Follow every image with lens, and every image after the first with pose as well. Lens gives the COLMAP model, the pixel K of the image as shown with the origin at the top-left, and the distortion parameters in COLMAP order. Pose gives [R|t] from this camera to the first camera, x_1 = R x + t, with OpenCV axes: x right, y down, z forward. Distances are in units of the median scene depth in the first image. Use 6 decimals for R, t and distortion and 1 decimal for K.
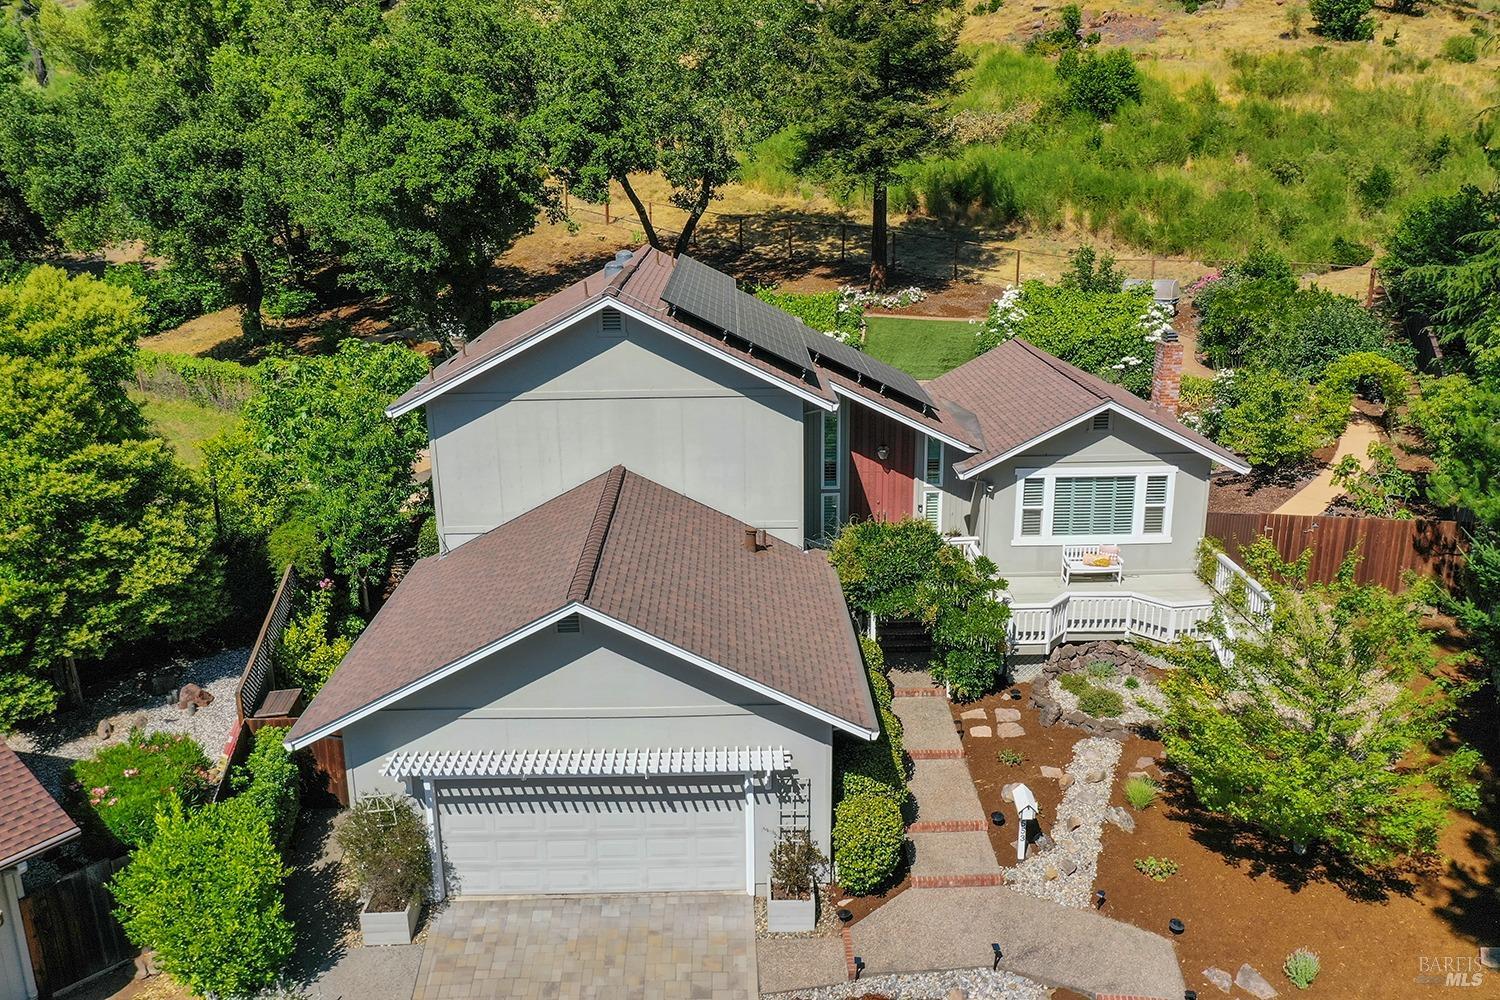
lens RADIAL K [[1155.0, 0, 721.0], [0, 1155.0, 474.3], [0, 0, 1]] dist [0.004247, -0.002407]
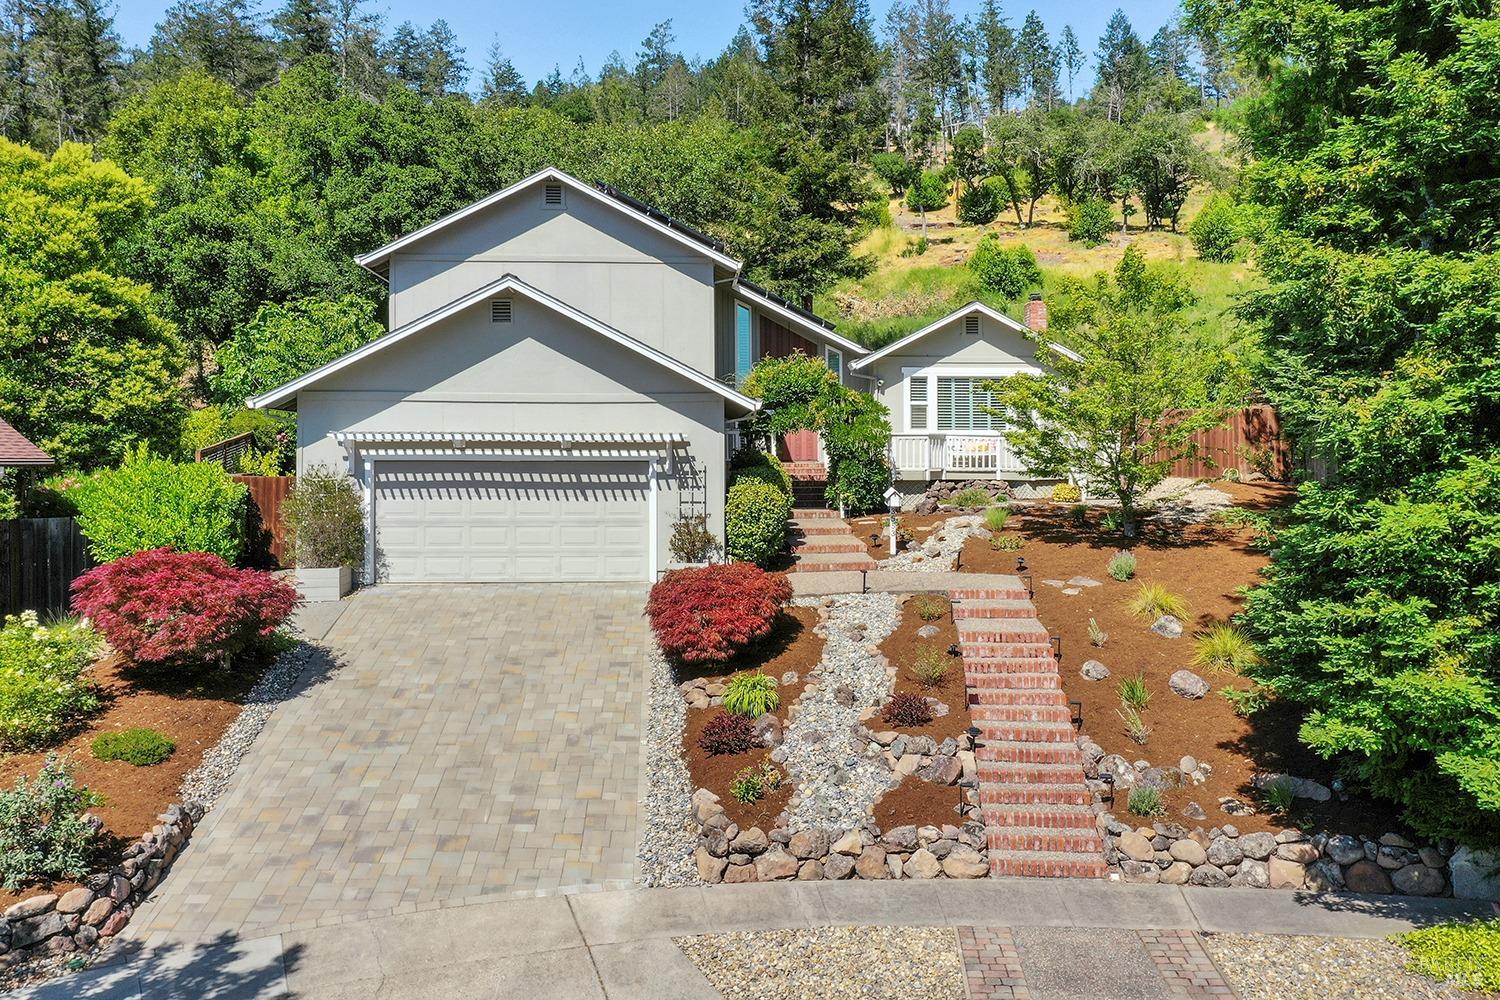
lens RADIAL K [[1176.3, 0, 743.1], [0, 1176.3, 456.3], [0, 0, 1]] dist [0.002583, -0.005669]
pose [[0.998585, 0.013140, 0.051525, 0.036743], [0.001967, 0.959194, -0.282741, 0.398695], [-0.053138, 0.282442, 0.957811, -0.086312]]
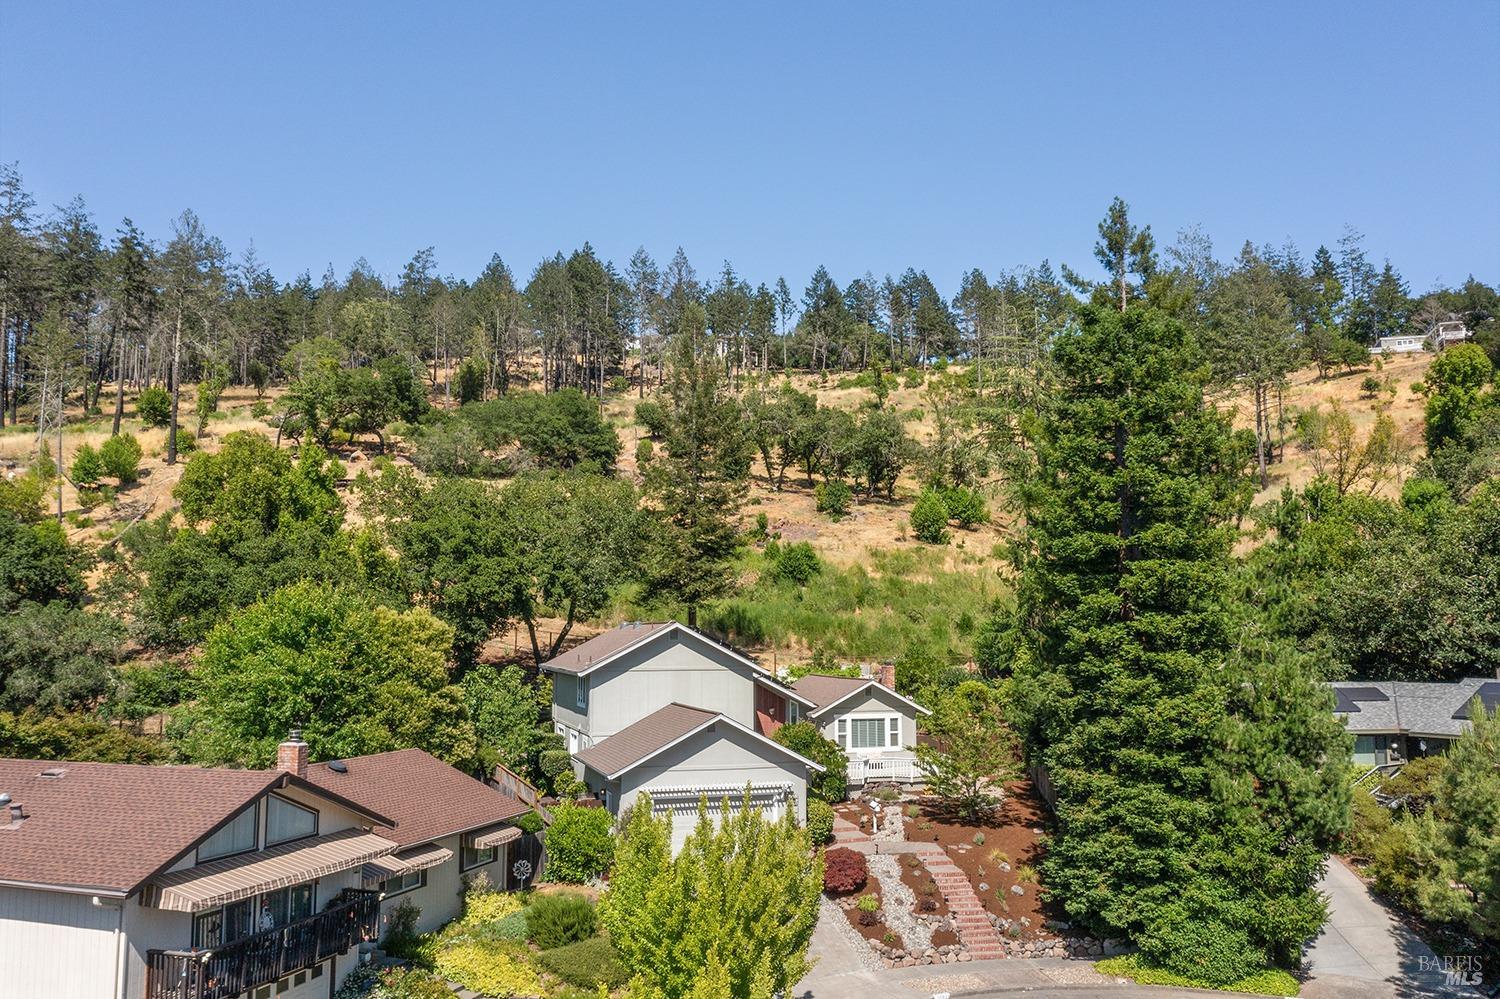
lens RADIAL K [[1206.0, 0, 750.0], [0, 1206.0, 499.5], [0, 0, 1]] dist [-0.011973, -0.006116]
pose [[0.946862, 0.051977, 0.317411, -0.609366], [0.072643, 0.926799, -0.368466, 0.427513], [-0.313328, 0.371944, 0.873775, -1.033456]]
